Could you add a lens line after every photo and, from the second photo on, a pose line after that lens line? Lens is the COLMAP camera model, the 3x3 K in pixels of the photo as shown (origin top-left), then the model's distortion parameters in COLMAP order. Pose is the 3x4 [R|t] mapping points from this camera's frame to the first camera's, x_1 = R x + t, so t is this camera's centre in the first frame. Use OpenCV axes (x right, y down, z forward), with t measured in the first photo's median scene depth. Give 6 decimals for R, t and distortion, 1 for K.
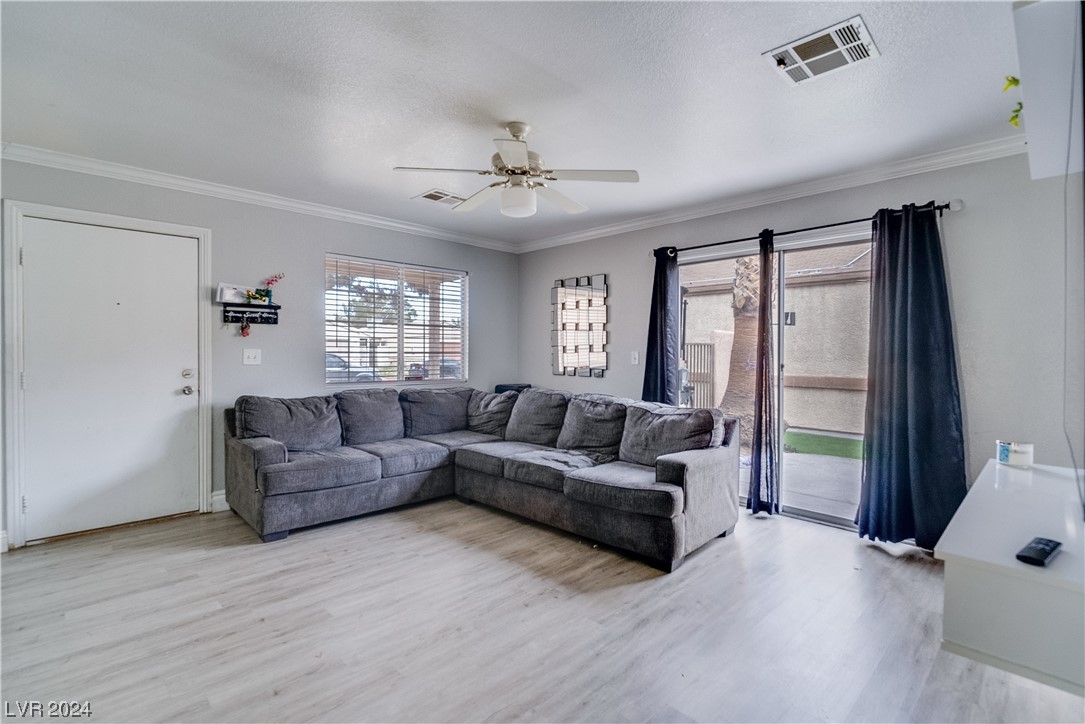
lens RADIAL K [[526.3, 0, 542.4], [0, 526.3, 359.7], [0, 0, 1]] dist [-0.008213, -0.001610]
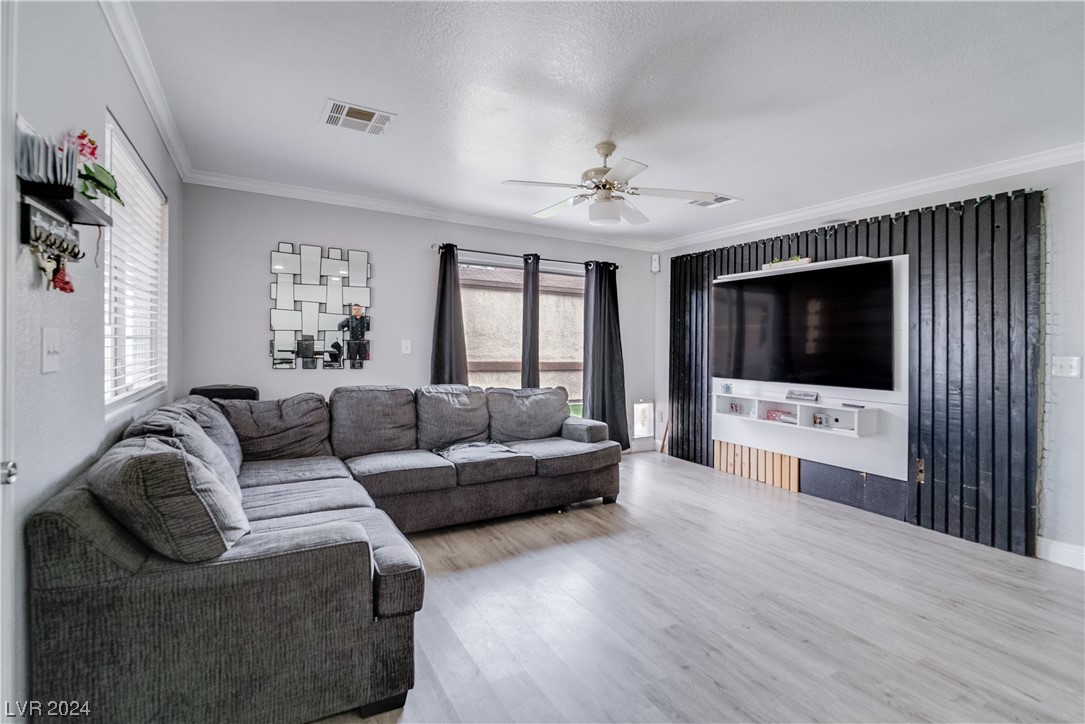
lens RADIAL K [[526.3, 0, 568.8], [0, 526.3, 341.8], [0, 0, 1]] dist [-0.008213, -0.001610]
pose [[0.198508, 0.011919, 0.980027, -0.945134], [-0.001644, 0.999929, -0.011828, -0.002827], [-0.980098, 0.000737, 0.198514, 0.693310]]
